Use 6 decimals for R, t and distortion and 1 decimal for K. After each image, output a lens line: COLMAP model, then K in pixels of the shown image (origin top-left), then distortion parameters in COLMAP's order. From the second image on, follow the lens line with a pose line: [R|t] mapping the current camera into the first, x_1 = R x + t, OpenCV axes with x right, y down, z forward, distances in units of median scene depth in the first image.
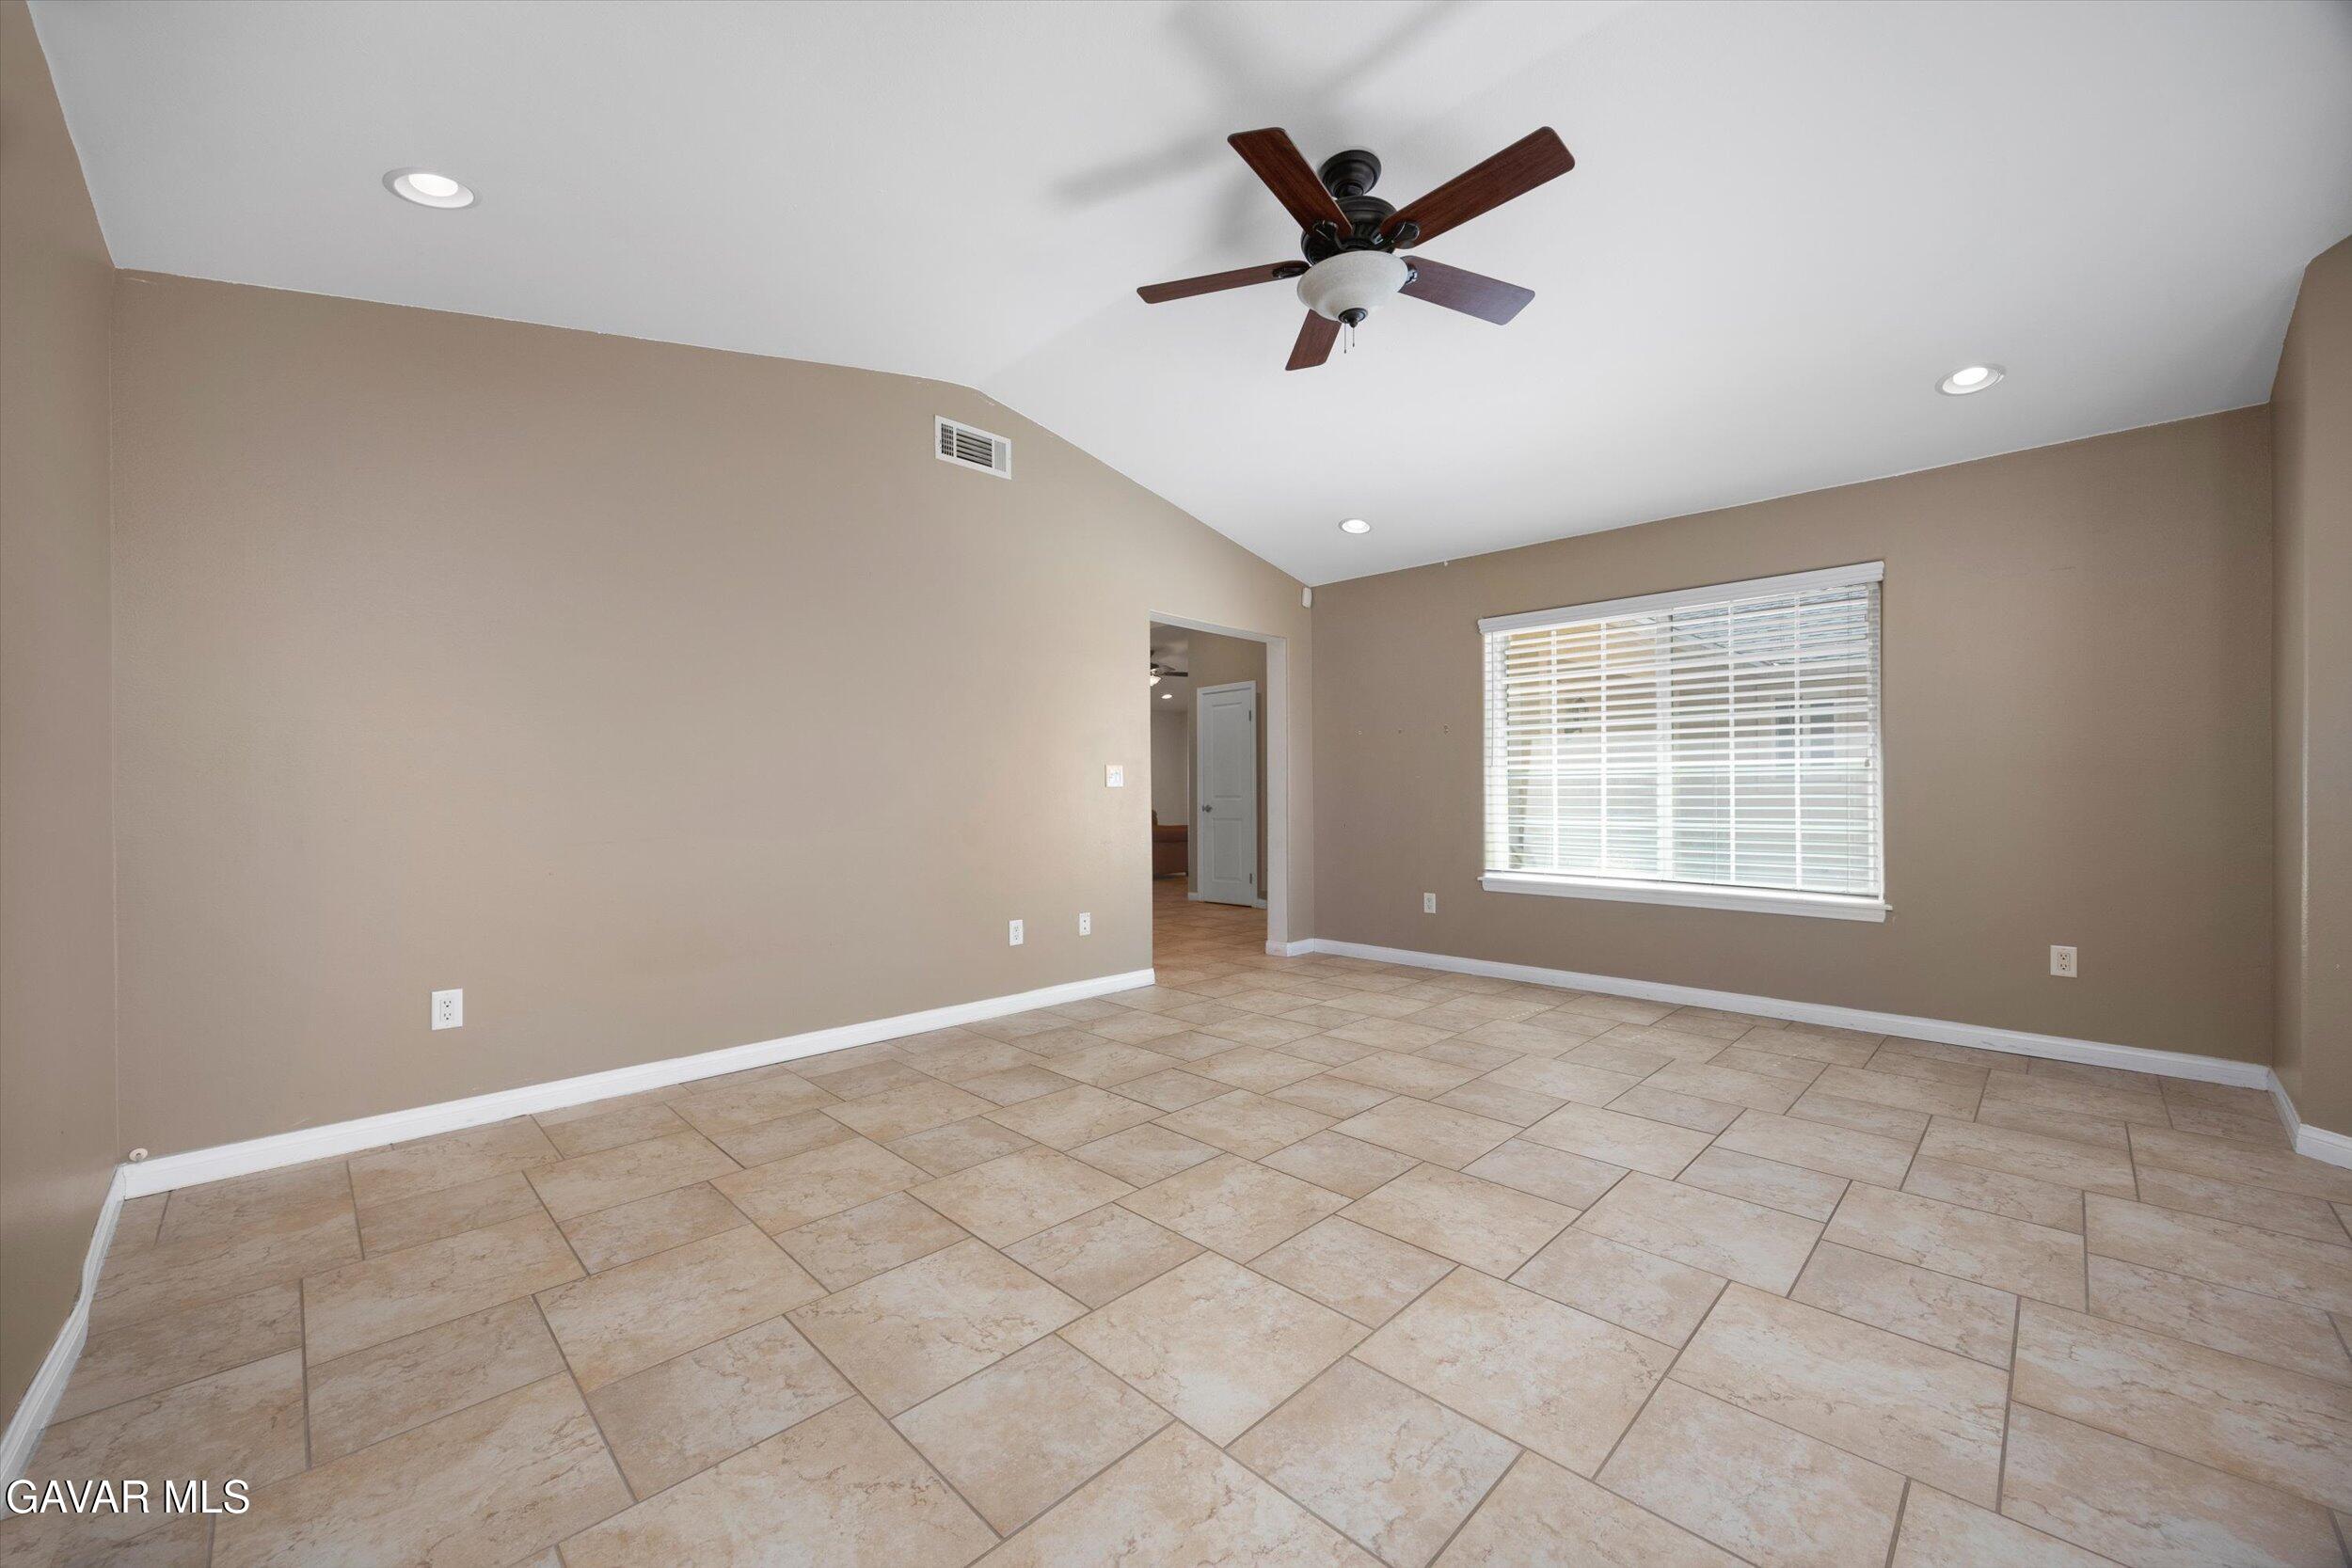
lens RADIAL K [[889.5, 0, 1187.8], [0, 889.5, 794.2], [0, 0, 1]] dist [-0.002615, -0.000130]
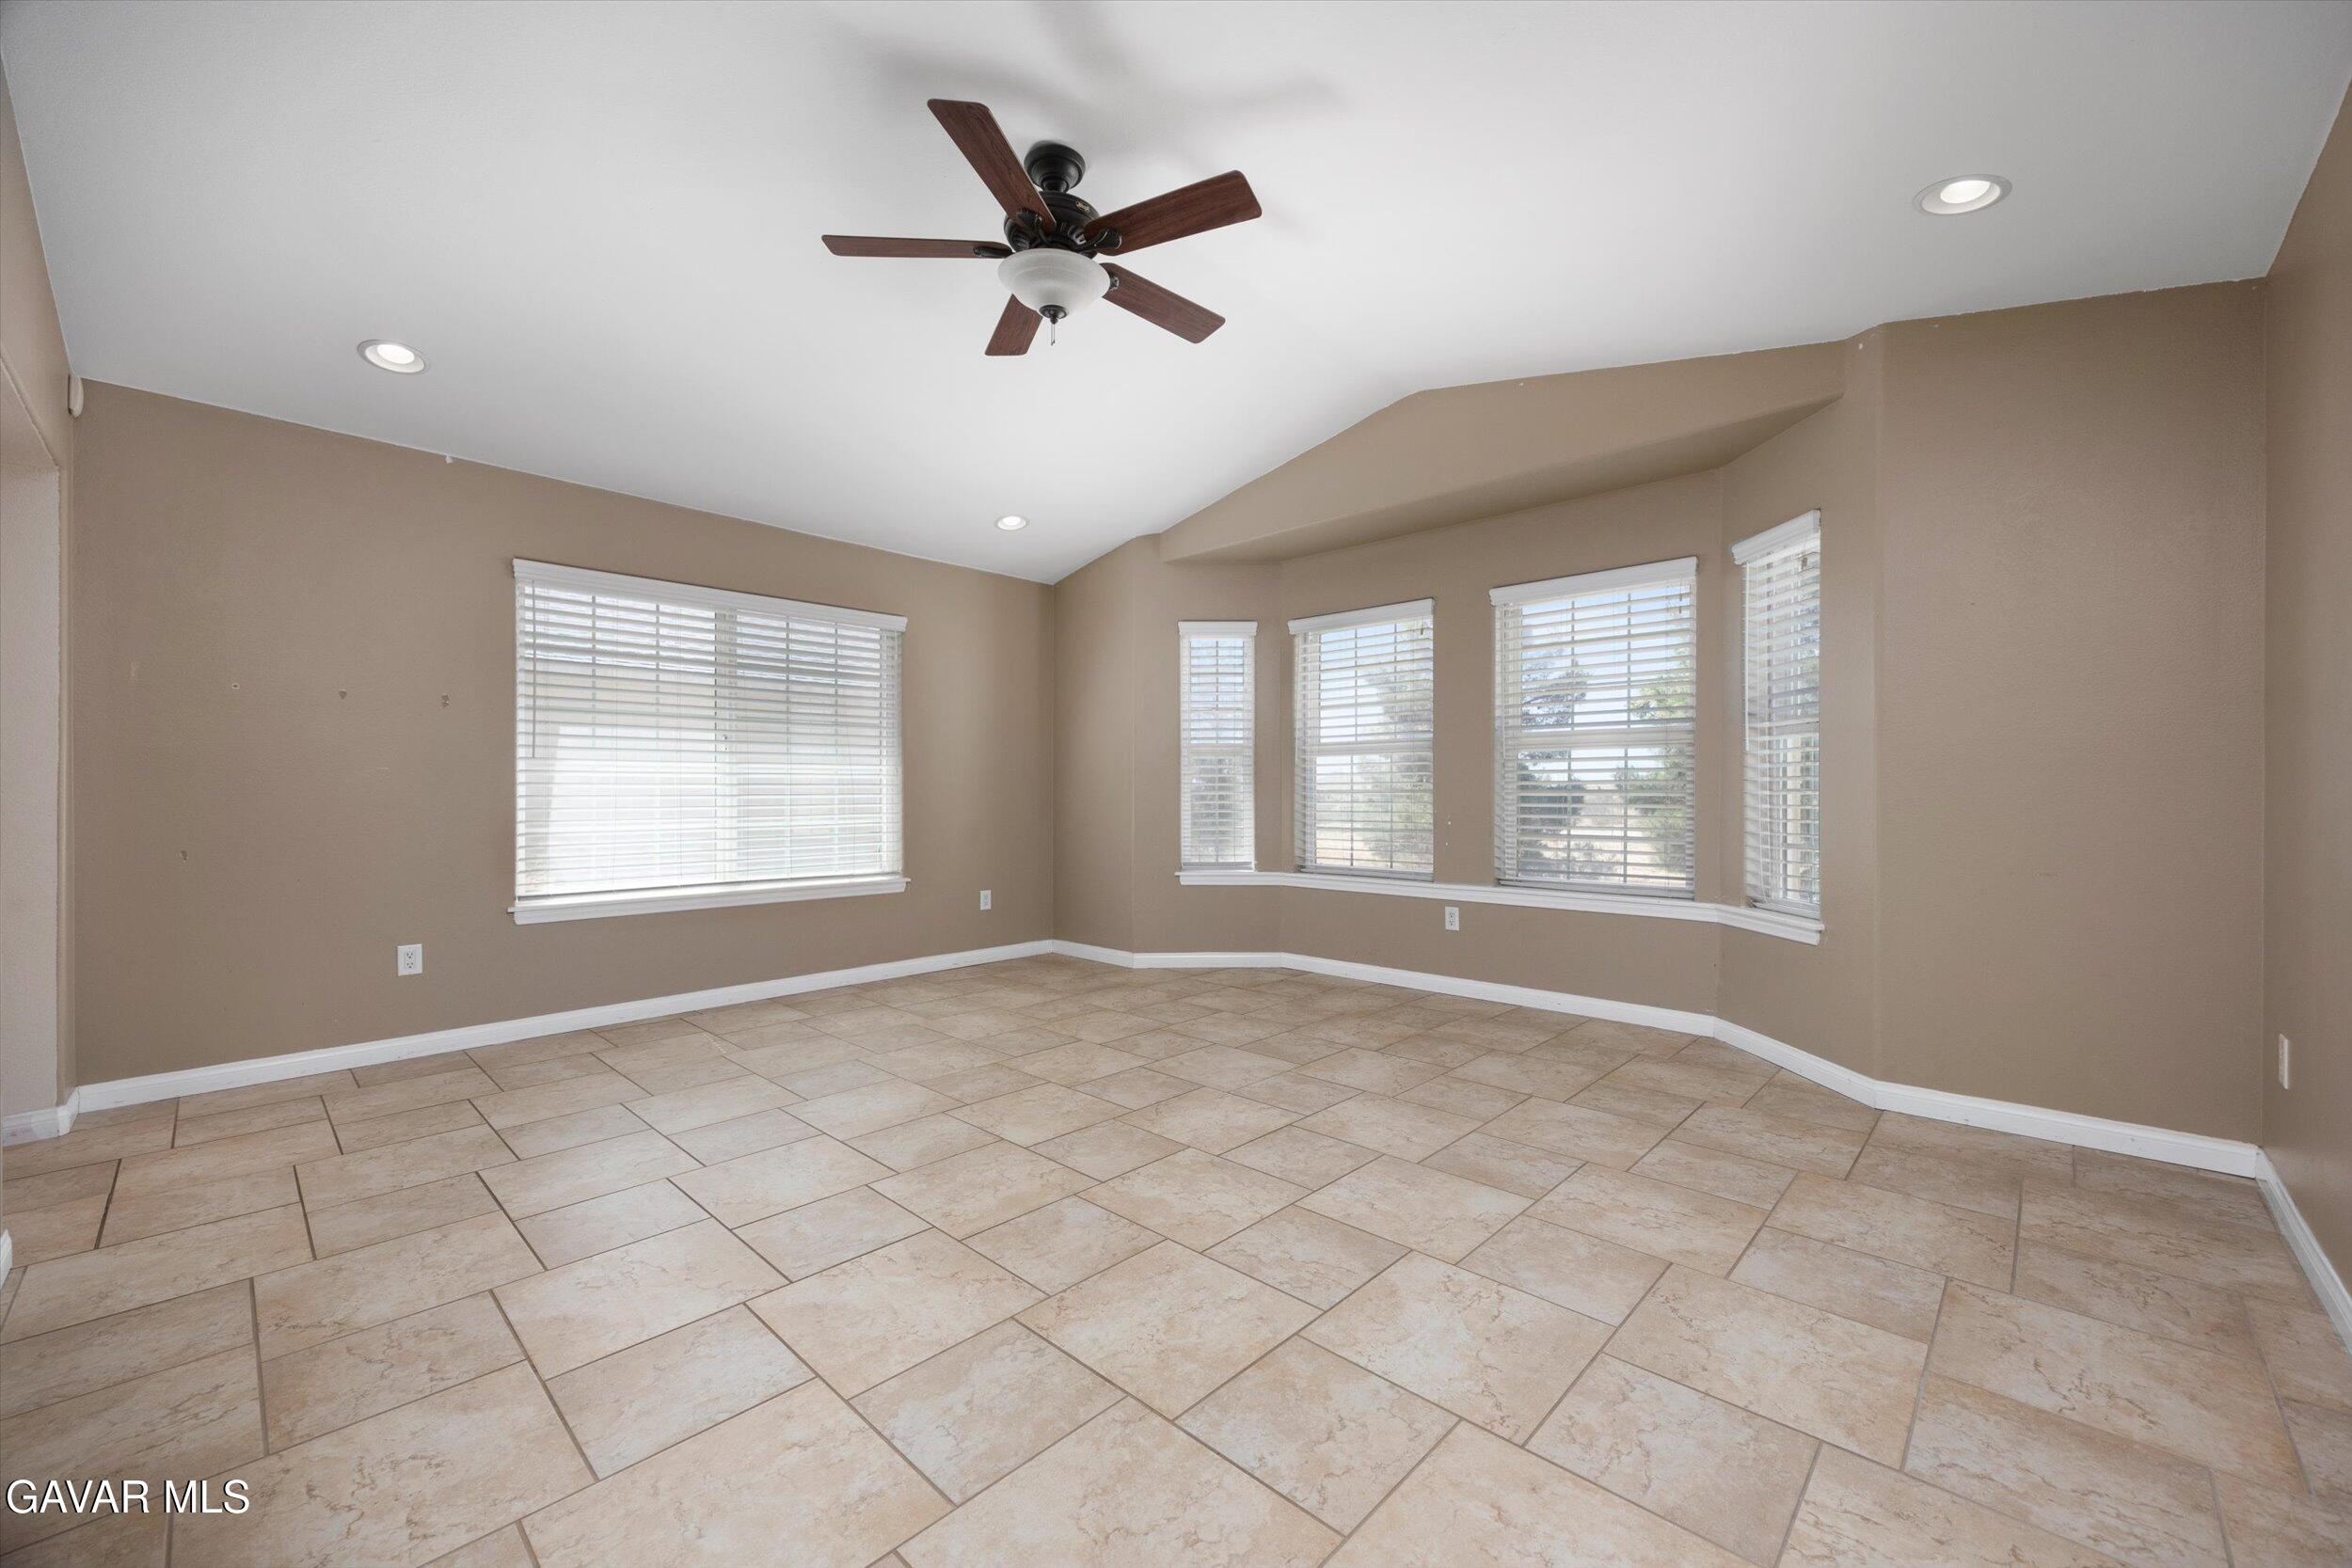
lens RADIAL K [[921.1, 0, 1187.6], [0, 921.1, 786.7], [0, 0, 1]] dist [0.001785, 0.000018]
pose [[-0.017571, 0.010639, 0.999789, -1.016371], [0.003311, 0.999939, -0.010582, 0.008524], [-0.999840, 0.003124, -0.017606, 1.046134]]
